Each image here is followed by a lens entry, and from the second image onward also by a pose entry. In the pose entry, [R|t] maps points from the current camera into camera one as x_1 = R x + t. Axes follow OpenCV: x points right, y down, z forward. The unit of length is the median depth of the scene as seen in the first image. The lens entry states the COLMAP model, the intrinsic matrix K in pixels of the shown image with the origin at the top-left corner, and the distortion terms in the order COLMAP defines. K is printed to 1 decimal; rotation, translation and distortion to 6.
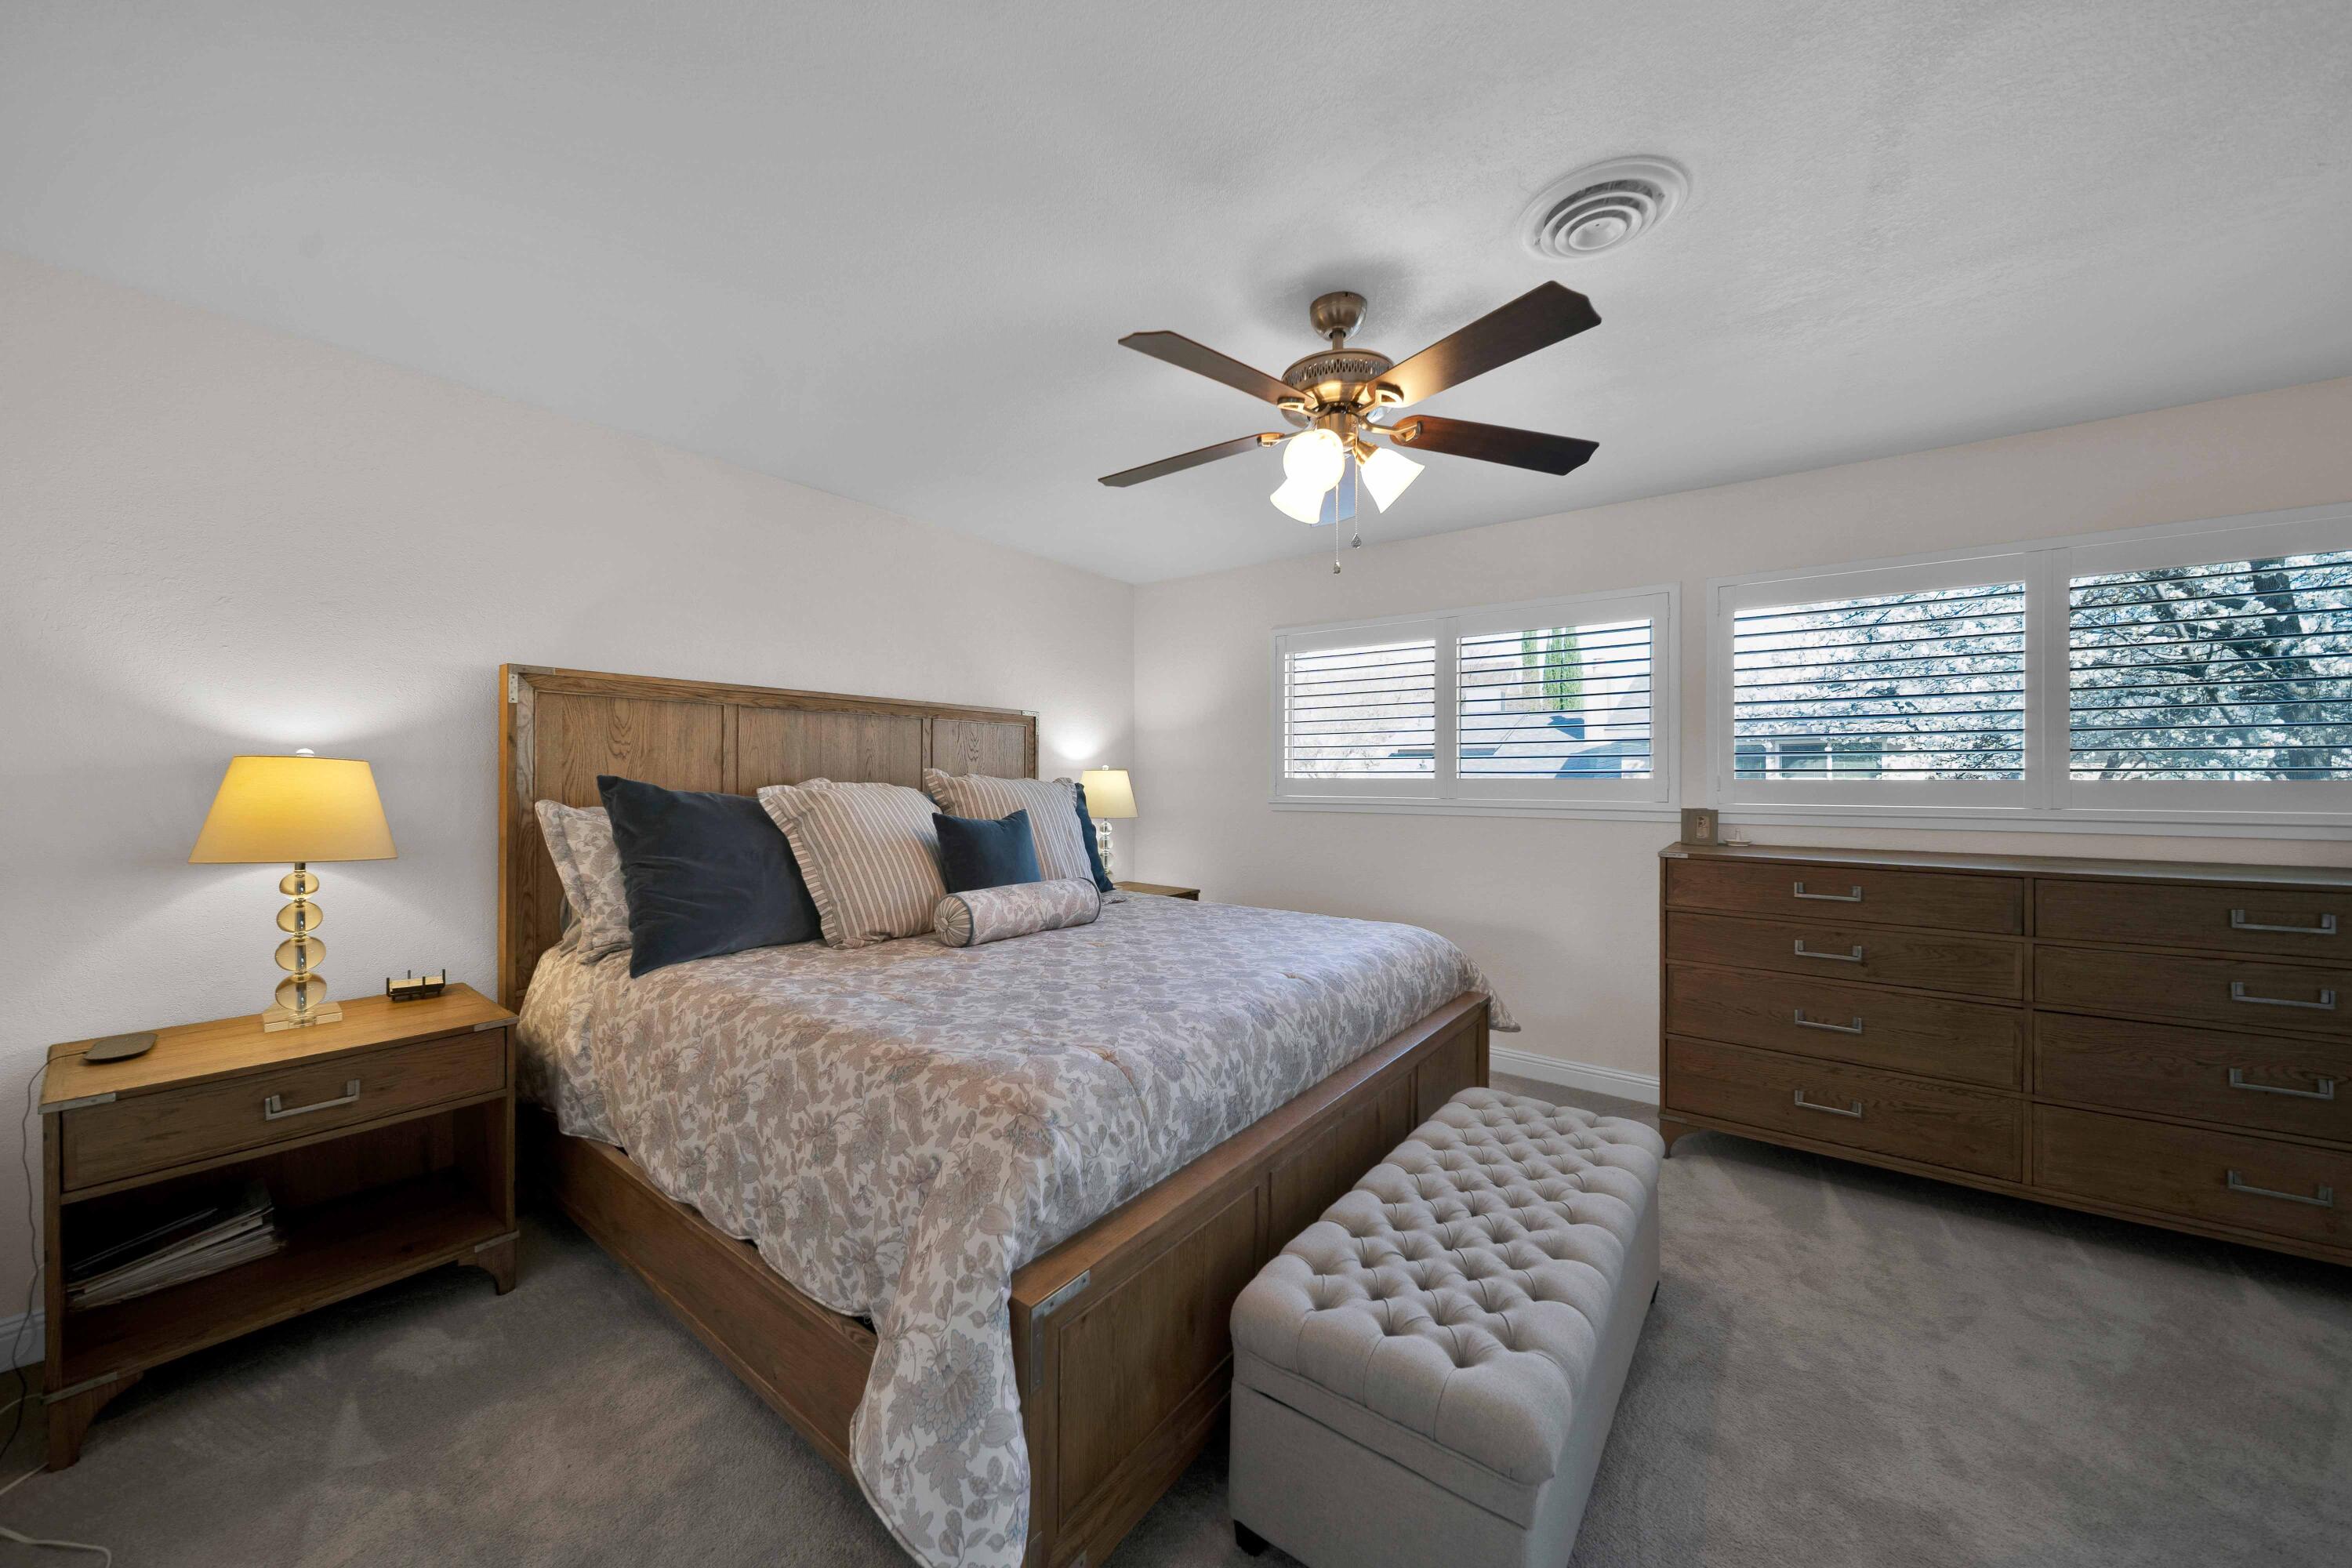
lens RADIAL K [[848.7, 0, 1172.2], [0, 848.7, 771.2], [0, 0, 1]] dist [-0.000609, -0.000351]
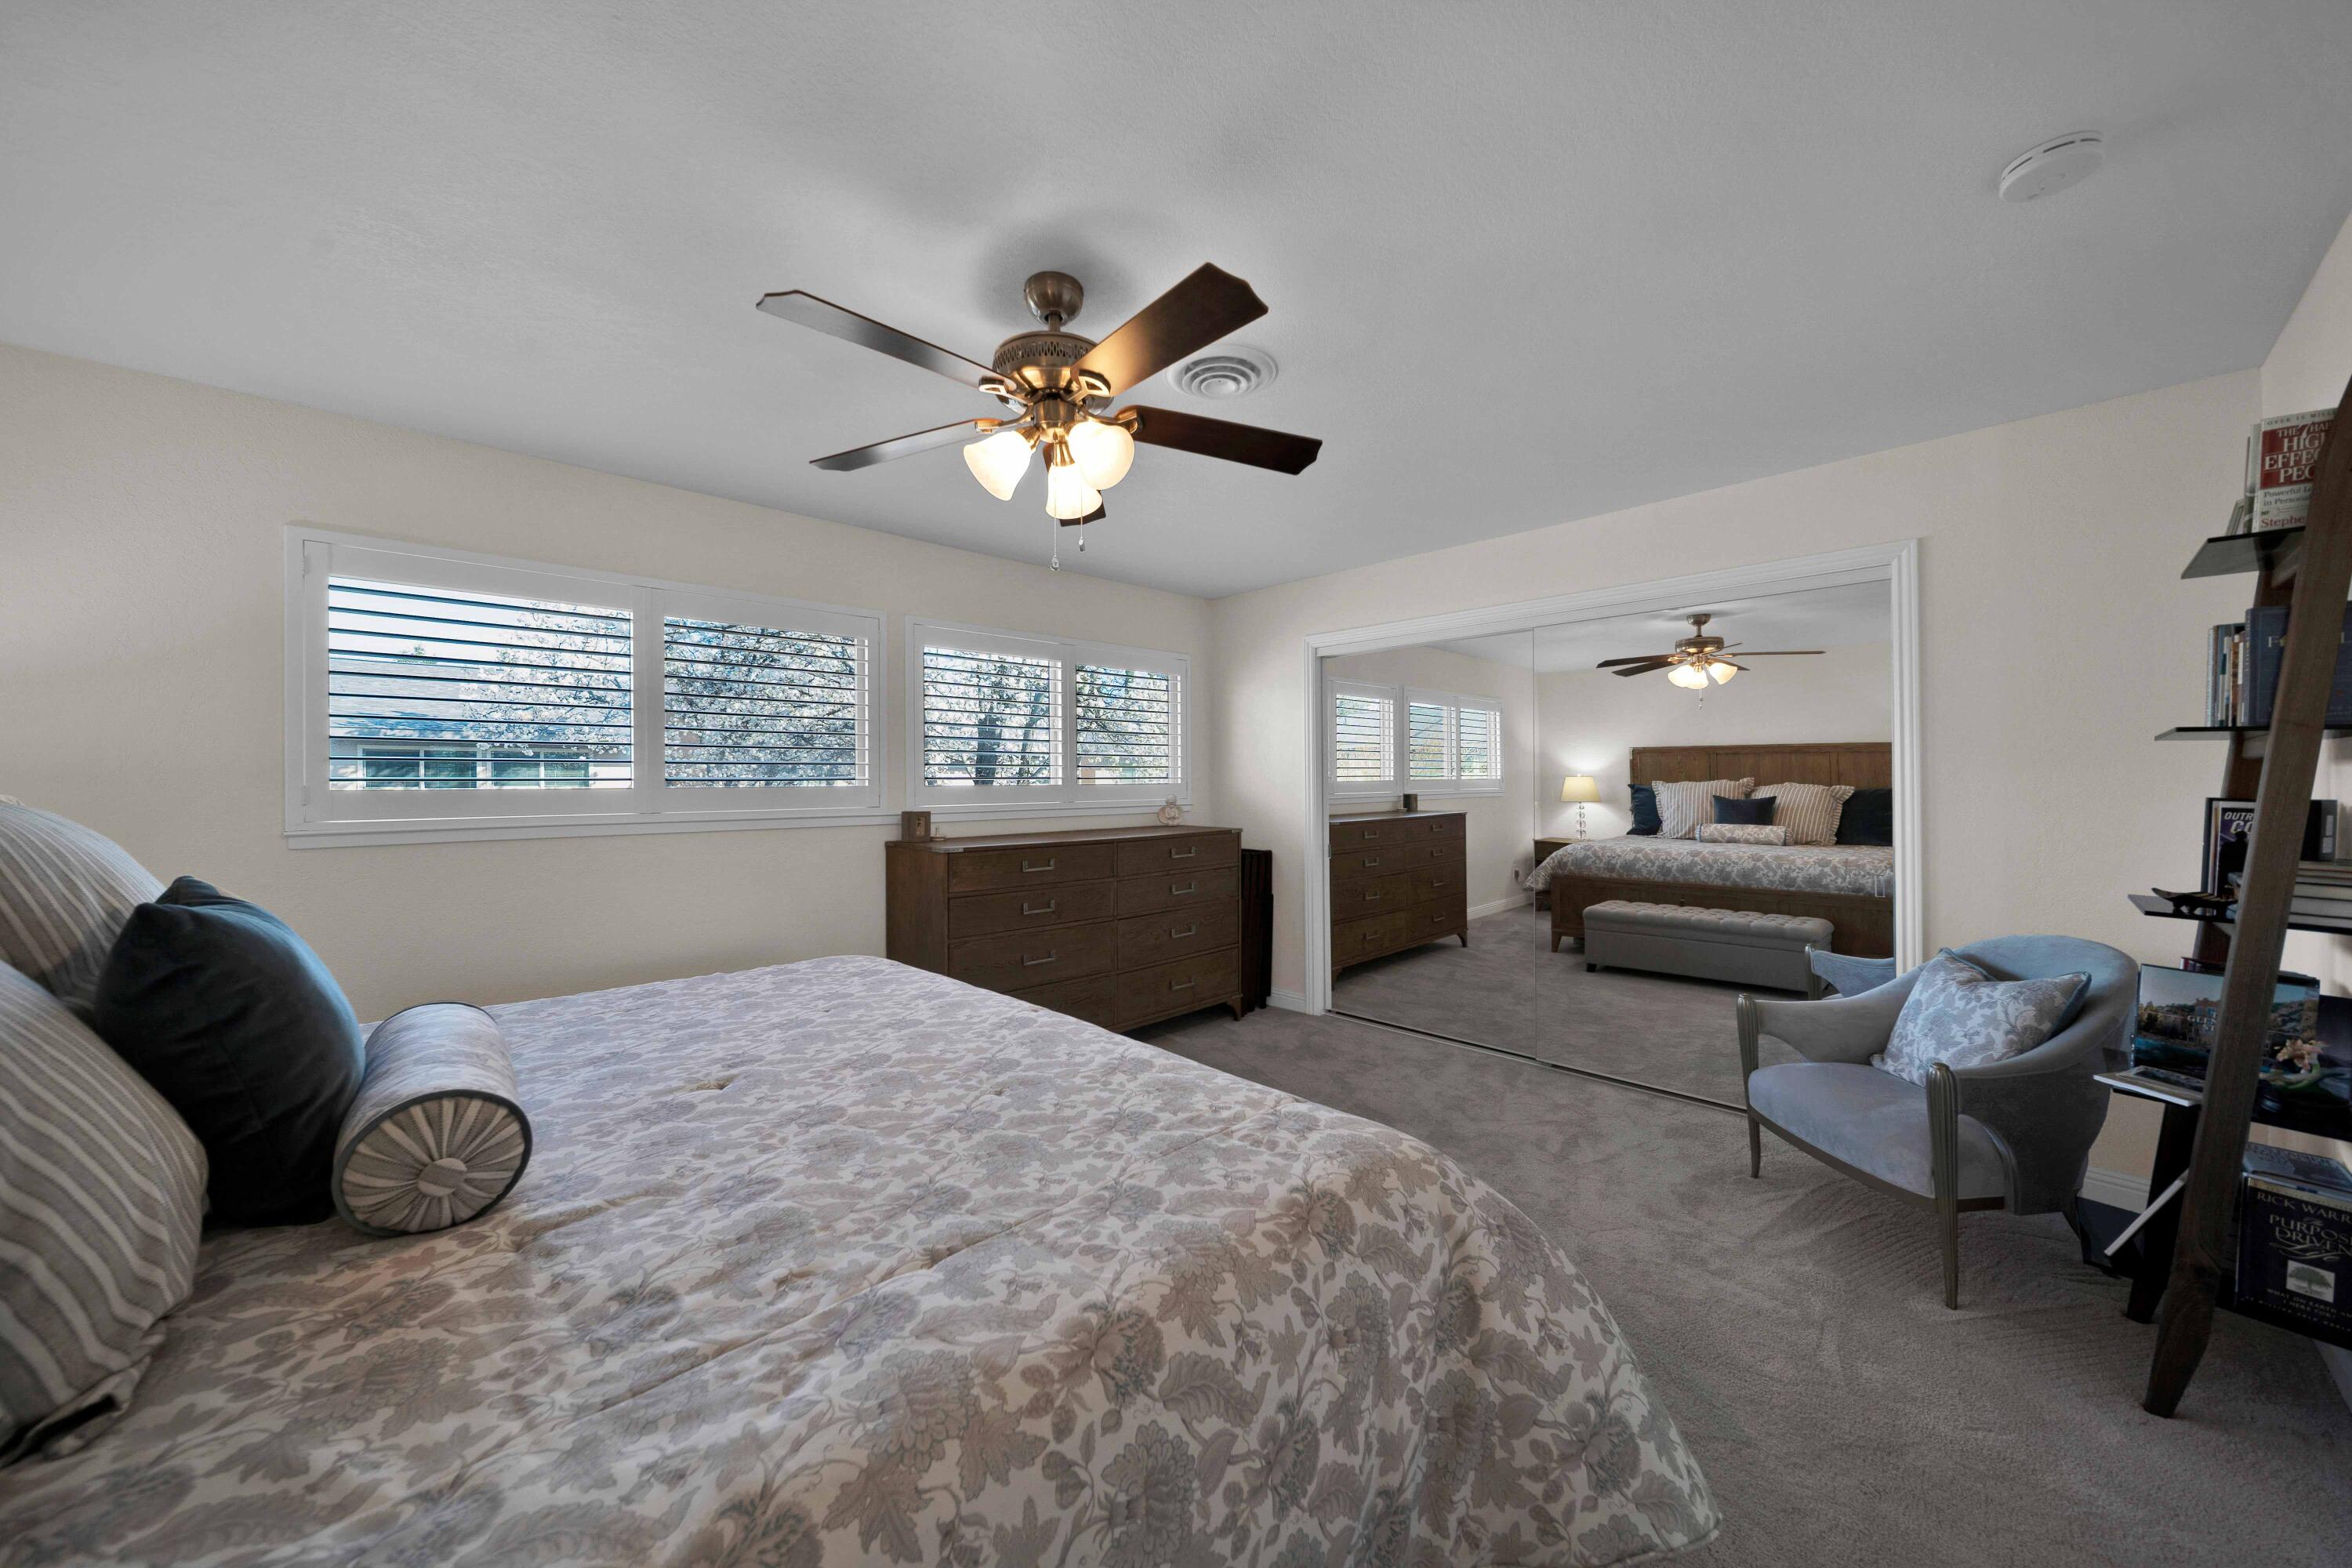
lens RADIAL K [[848.7, 0, 1172.2], [0, 848.7, 771.2], [0, 0, 1]] dist [-0.000609, -0.000351]
pose [[0.140168, 0.011968, 0.990055, -0.519472], [-0.000258, 0.999927, -0.012051, 0.004448], [-0.990128, 0.001434, 0.140161, 0.541547]]
